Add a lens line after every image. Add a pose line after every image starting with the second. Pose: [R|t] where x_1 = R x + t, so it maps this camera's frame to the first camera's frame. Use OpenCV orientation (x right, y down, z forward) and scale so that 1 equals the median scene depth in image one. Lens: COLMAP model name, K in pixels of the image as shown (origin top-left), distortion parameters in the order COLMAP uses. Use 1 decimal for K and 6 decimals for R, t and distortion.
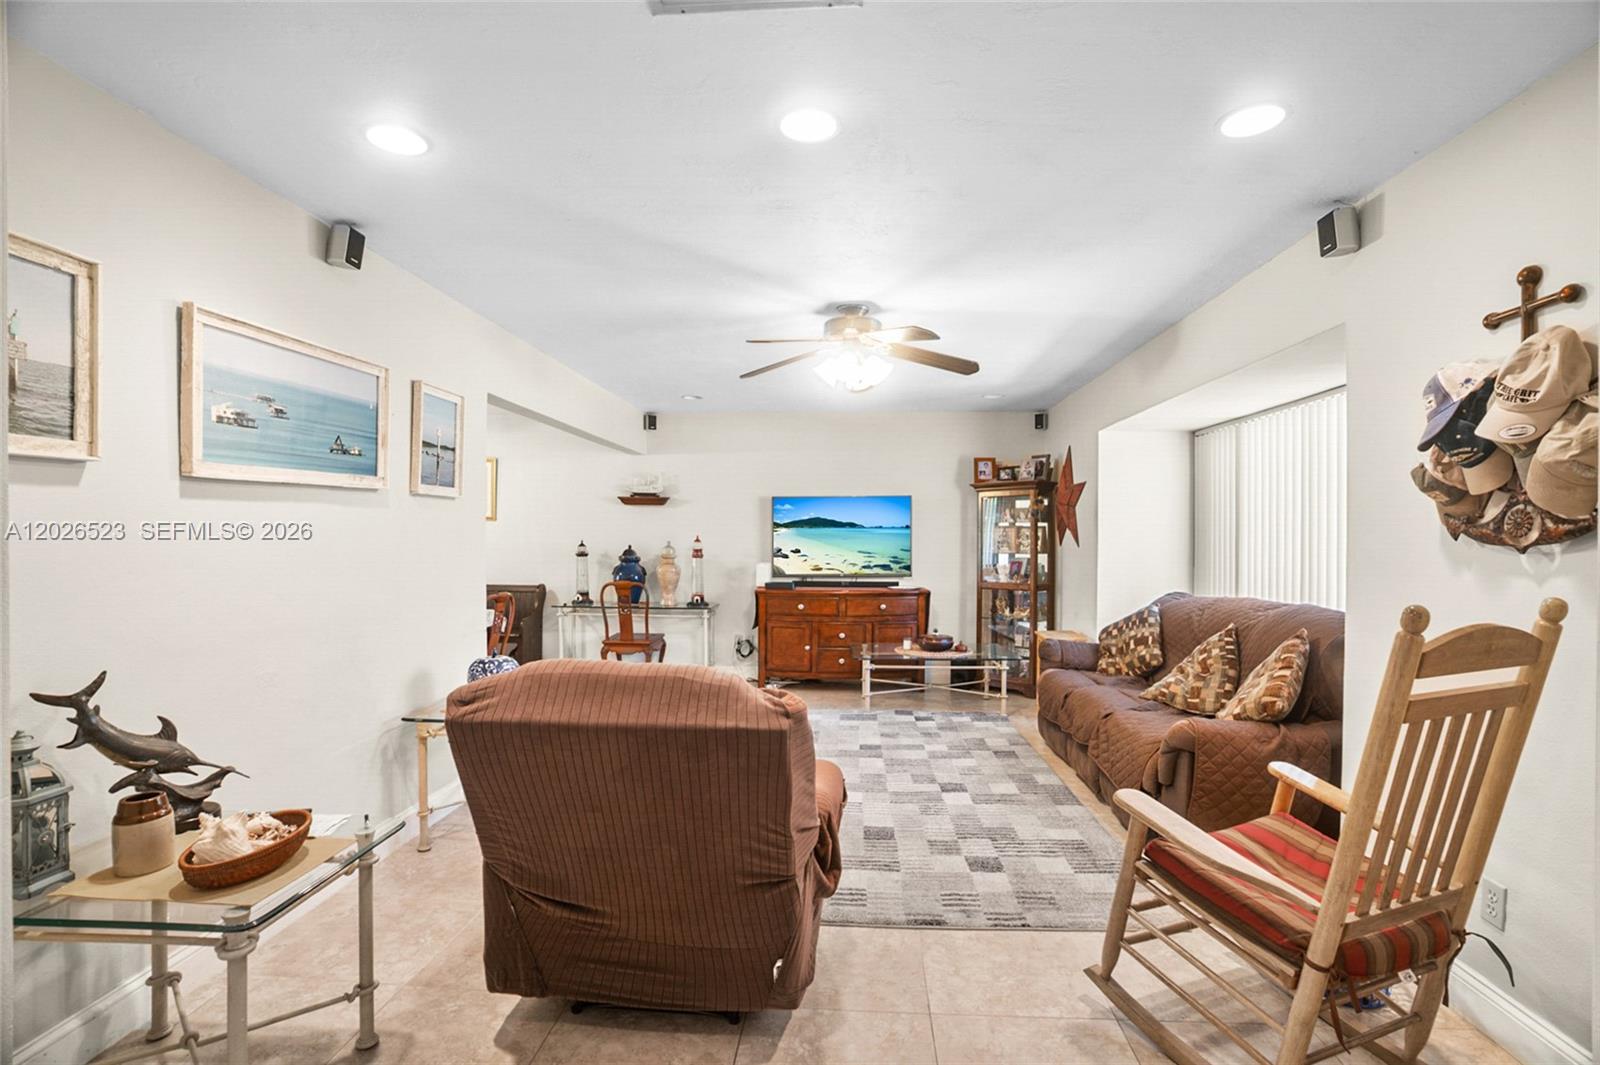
lens RADIAL K [[746.2, 0, 810.0], [0, 746.2, 542.2], [0, 0, 1]] dist [-0.072851, 0.029027]
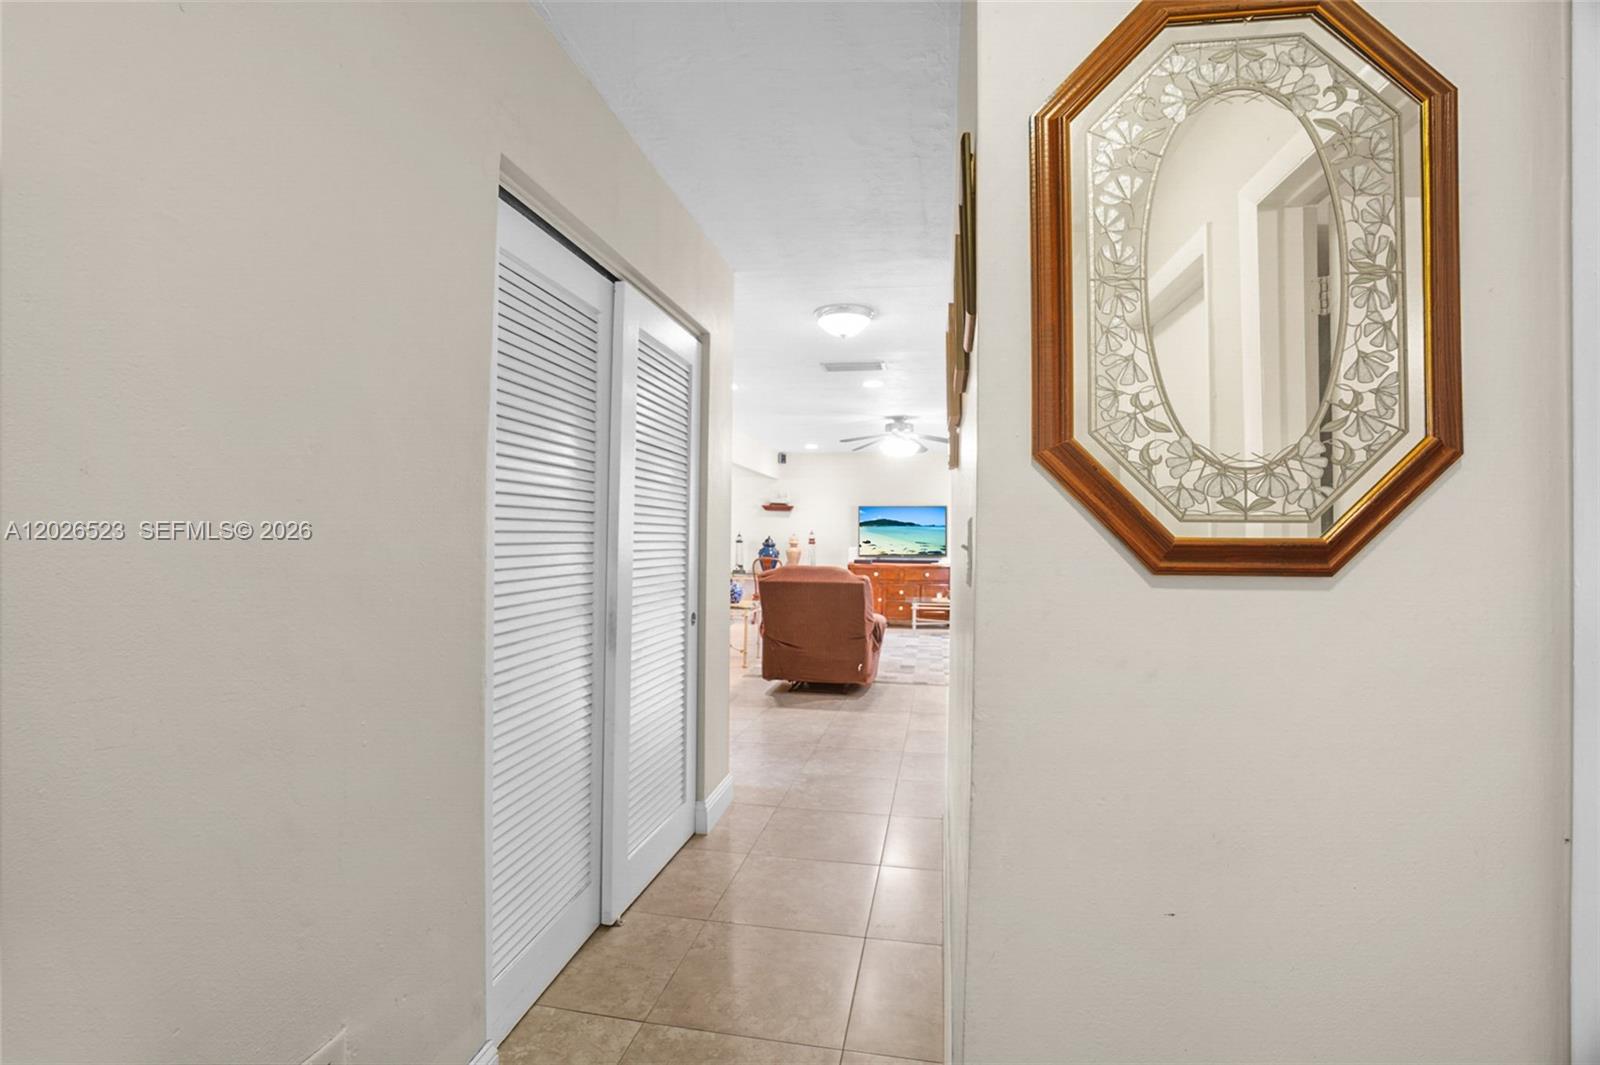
lens RADIAL K [[738.0, 0, 806.4], [0, 738.0, 523.6], [0, 0, 1]] dist [-0.072649, 0.029345]
pose [[0.992872, 0.005449, -0.119064, 0.050148], [-0.008759, 0.999589, -0.027295, 0.038363], [0.118866, 0.028143, 0.992511, -1.094947]]
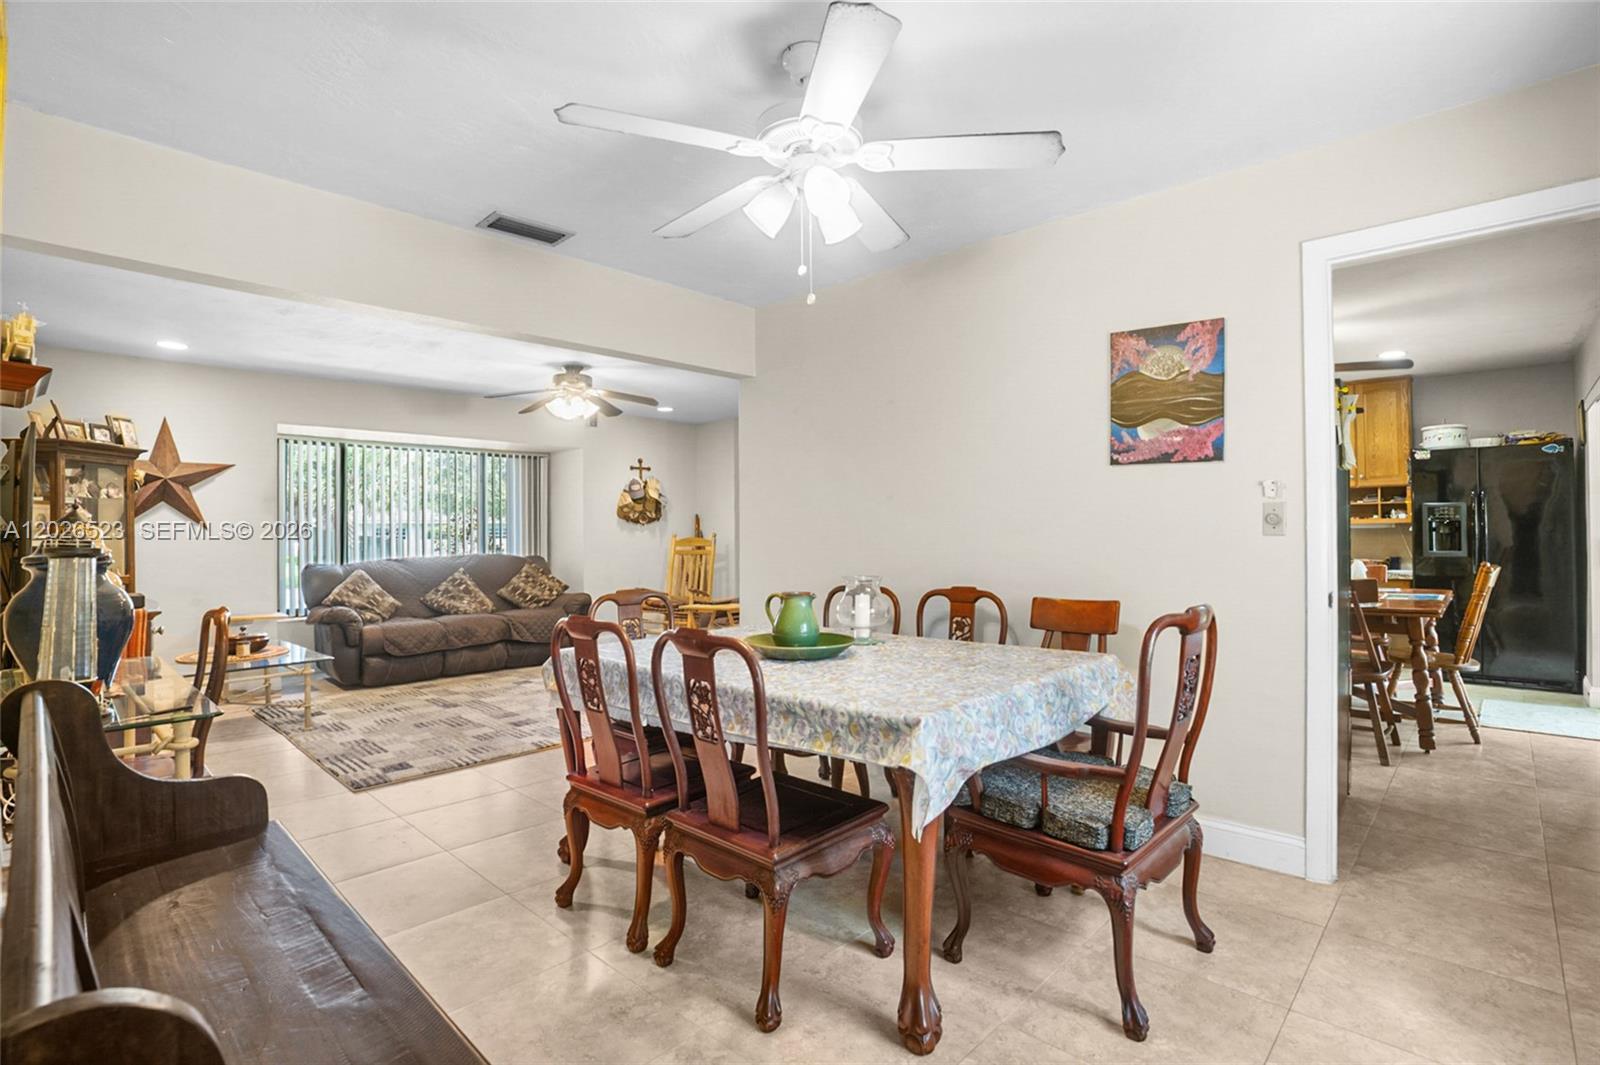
lens RADIAL K [[760.2, 0, 805.3], [0, 760.2, 523.1], [0, 0, 1]] dist [-0.076820, 0.031934]
pose [[-0.772943, 0.012448, 0.634354, -1.354207], [0.011561, 0.999918, -0.005535, 0.020037], [-0.634371, 0.003055, -0.773023, 1.991015]]
